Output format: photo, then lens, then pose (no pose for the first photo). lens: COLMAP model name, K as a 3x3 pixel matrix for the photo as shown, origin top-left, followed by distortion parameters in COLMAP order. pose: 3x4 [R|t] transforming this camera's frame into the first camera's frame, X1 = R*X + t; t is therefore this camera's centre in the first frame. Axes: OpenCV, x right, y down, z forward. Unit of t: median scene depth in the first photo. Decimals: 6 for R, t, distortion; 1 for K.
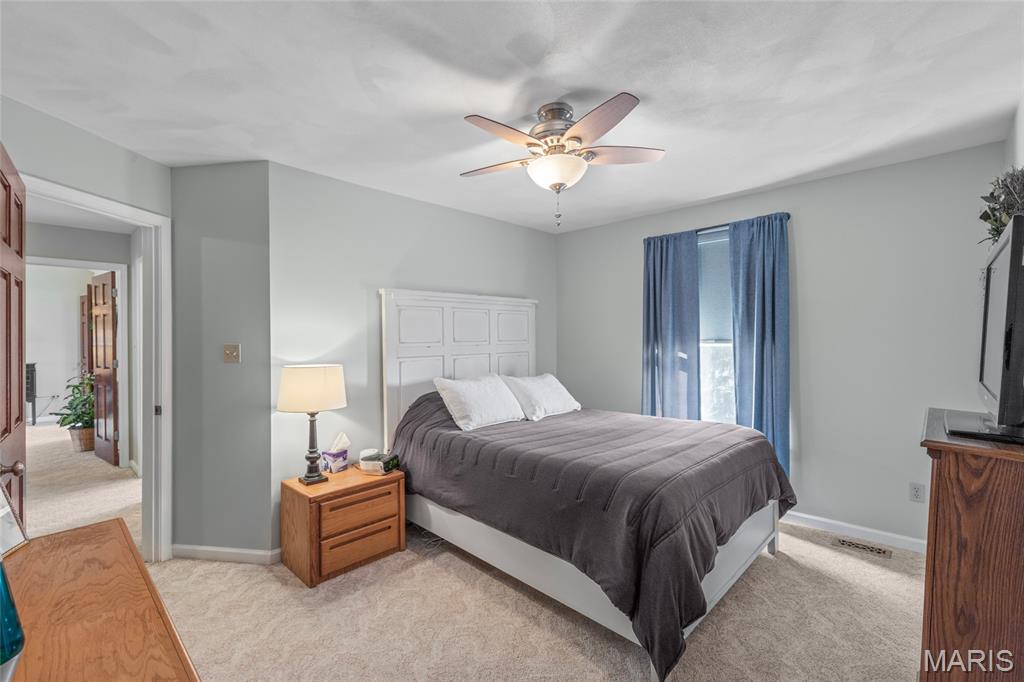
lens RADIAL K [[454.1, 0, 510.2], [0, 454.1, 338.2], [0, 0, 1]] dist [-0.000728, 0.000085]
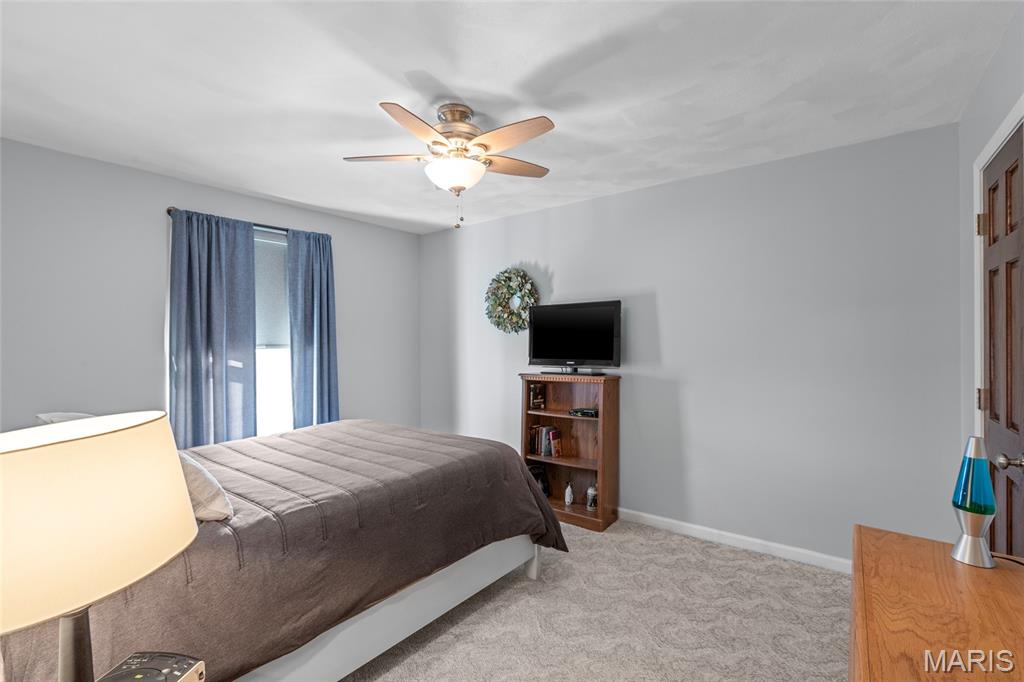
lens RADIAL K [[454.1, 0, 510.2], [0, 454.1, 338.2], [0, 0, 1]] dist [-0.000728, 0.000085]
pose [[-0.125849, 0.012492, 0.991971, -0.584589], [0.015503, 0.999823, -0.010624, 0.007180], [-0.991928, 0.014042, -0.126021, 0.653741]]
